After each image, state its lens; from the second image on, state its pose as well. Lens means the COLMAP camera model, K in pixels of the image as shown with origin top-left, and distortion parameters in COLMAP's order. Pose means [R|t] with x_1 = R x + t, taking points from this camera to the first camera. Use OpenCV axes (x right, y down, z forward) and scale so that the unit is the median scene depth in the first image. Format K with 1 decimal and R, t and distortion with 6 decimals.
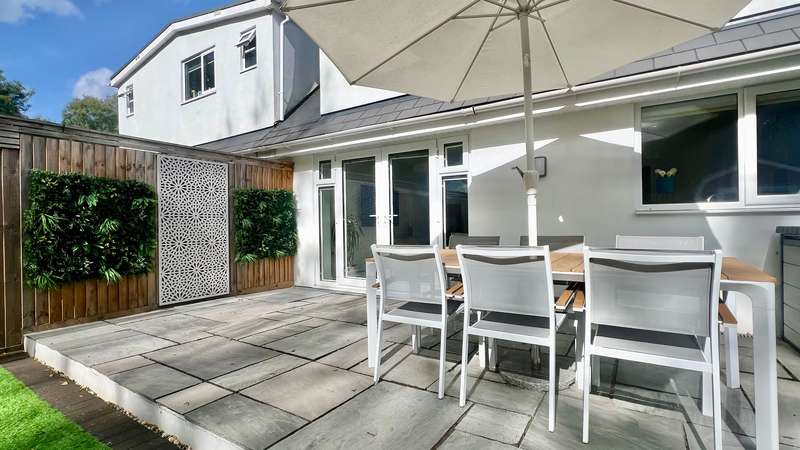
lens RADIAL K [[376.2, 0, 396.1], [0, 376.2, 225.0], [0, 0, 1]] dist [-0.004634, 0.000246]
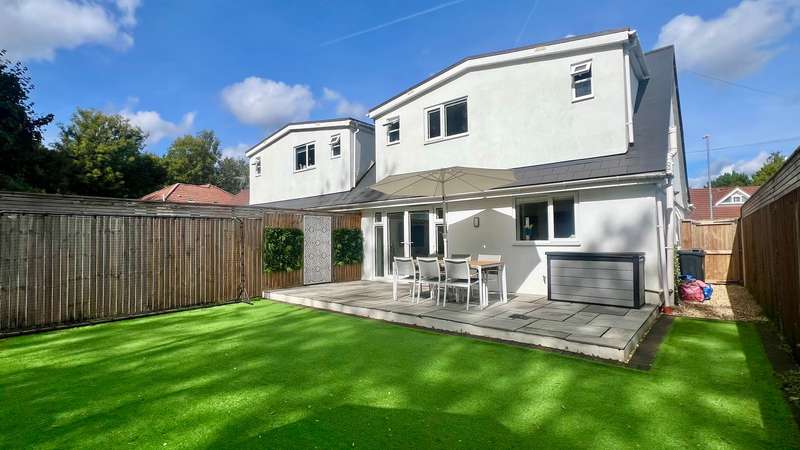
lens RADIAL K [[376.2, 0, 398.0], [0, 376.2, 225.7], [0, 0, 1]] dist [-0.004634, 0.000246]
pose [[0.991417, -0.001546, -0.130728, 0.175530], [-0.003435, 0.999277, -0.037865, -0.040413], [0.130692, 0.037989, 0.990695, -0.967979]]
